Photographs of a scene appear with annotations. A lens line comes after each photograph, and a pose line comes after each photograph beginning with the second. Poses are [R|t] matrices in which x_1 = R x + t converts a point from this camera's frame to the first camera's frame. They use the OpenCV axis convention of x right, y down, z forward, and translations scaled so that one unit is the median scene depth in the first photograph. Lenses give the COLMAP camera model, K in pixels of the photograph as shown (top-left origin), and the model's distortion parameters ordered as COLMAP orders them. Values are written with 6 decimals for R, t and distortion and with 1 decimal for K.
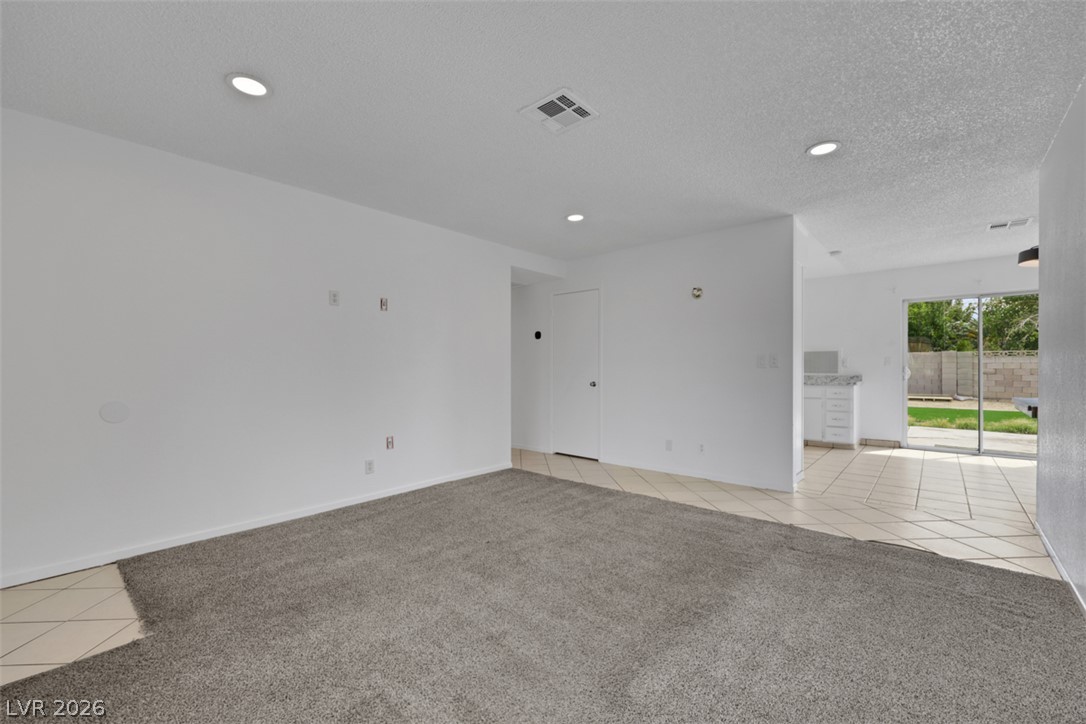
lens RADIAL K [[456.8, 0, 537.7], [0, 456.8, 364.7], [0, 0, 1]] dist [0.003284, -0.000716]
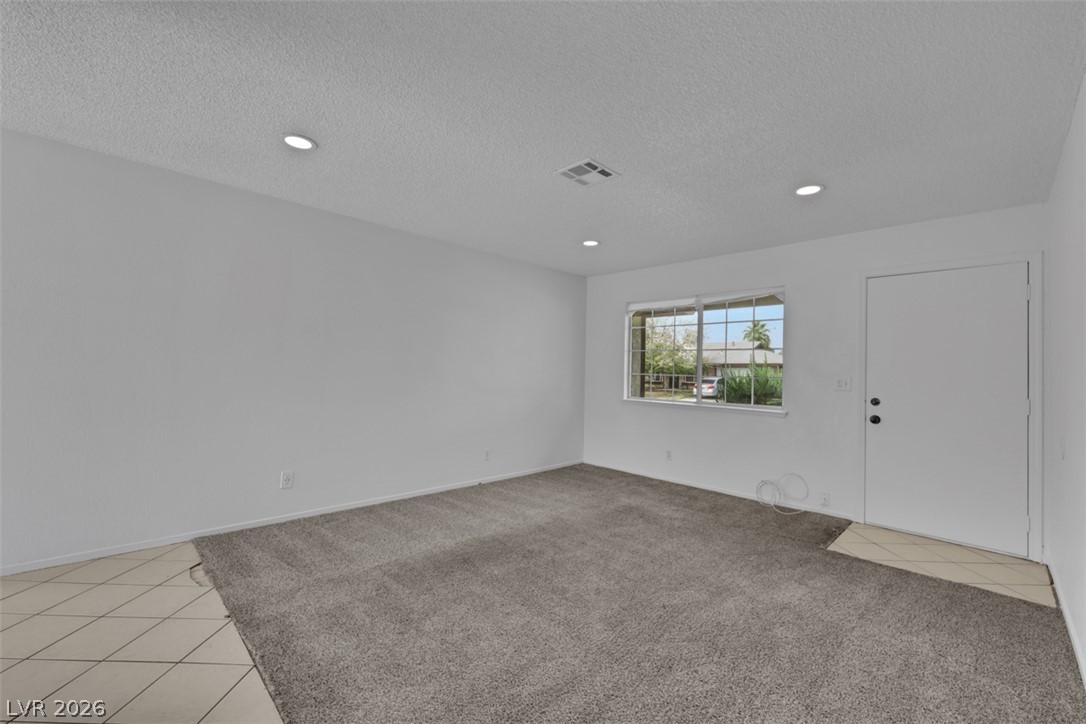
lens RADIAL K [[456.8, 0, 535.7], [0, 456.8, 364.2], [0, 0, 1]] dist [0.003284, -0.000716]
pose [[-0.998399, -0.025858, 0.050313, 0.043660], [-0.026807, 0.999474, -0.018273, -0.008483], [-0.049814, -0.019593, -0.998566, 0.875576]]
